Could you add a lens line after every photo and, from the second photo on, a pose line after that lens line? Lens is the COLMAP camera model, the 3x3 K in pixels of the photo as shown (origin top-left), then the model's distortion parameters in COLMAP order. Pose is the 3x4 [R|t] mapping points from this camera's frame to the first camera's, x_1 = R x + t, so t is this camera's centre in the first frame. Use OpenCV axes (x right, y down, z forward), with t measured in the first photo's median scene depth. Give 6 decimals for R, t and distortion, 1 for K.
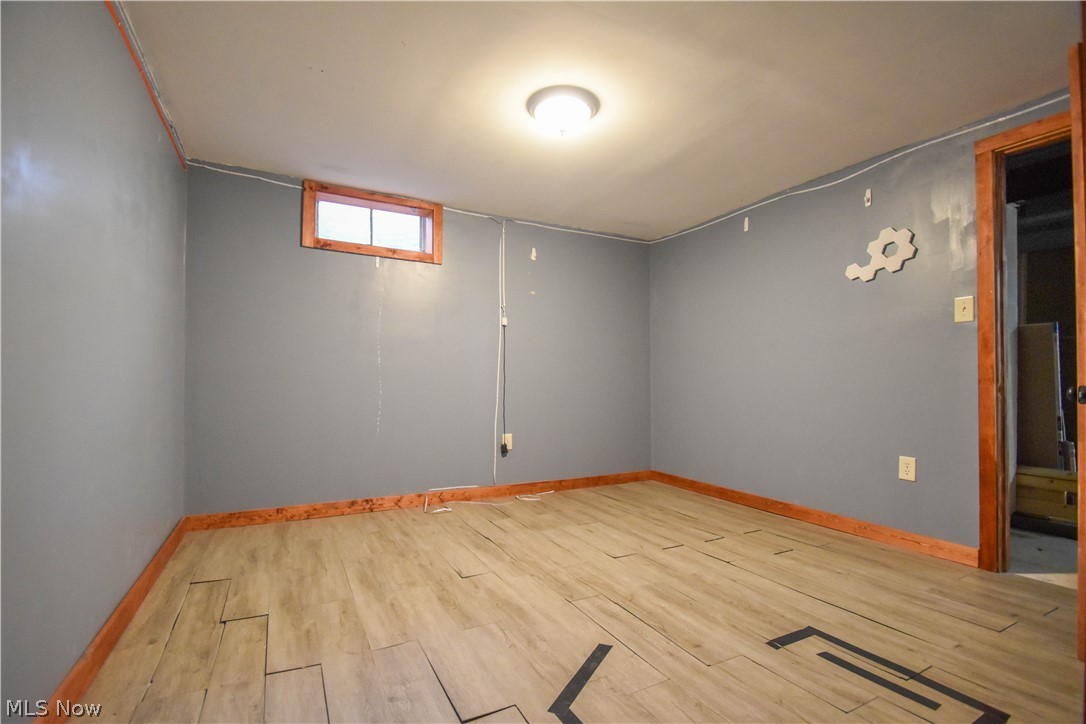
lens RADIAL K [[479.9, 0, 544.3], [0, 479.9, 380.6], [0, 0, 1]] dist [0.019289, -0.019789]
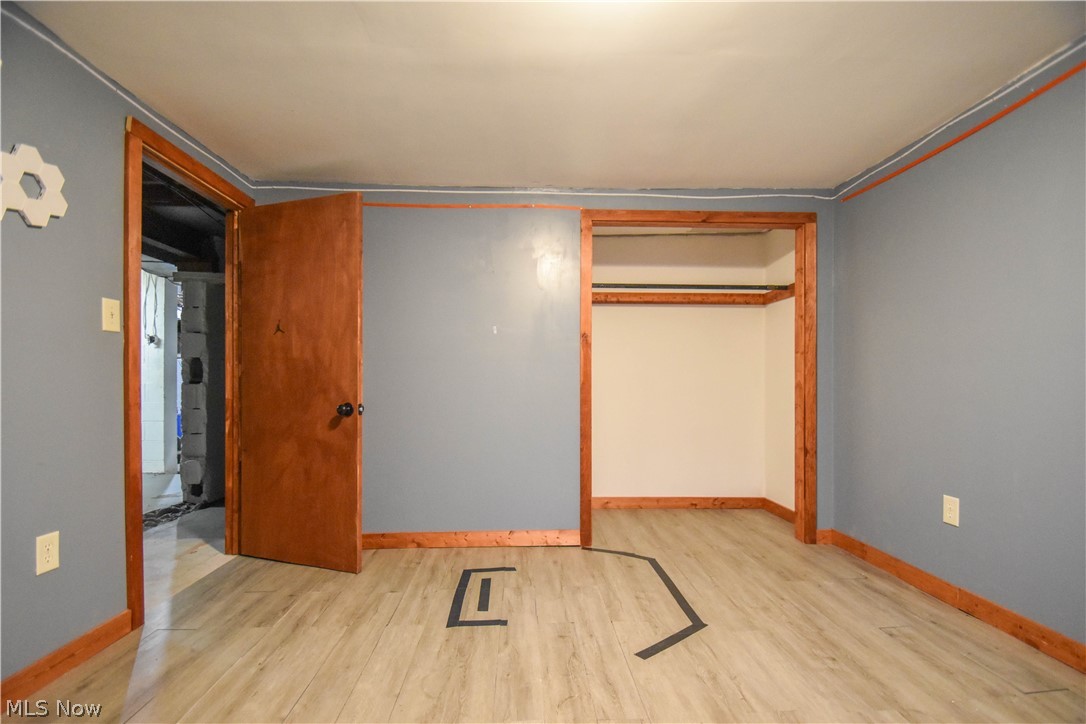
lens RADIAL K [[479.9, 0, 544.3], [0, 479.9, 380.6], [0, 0, 1]] dist [0.019289, -0.019789]
pose [[-0.904751, -0.002745, 0.425933, -0.121728], [-0.003274, 0.999995, -0.000510, -0.058441], [-0.425929, -0.001856, -0.904755, 1.848121]]
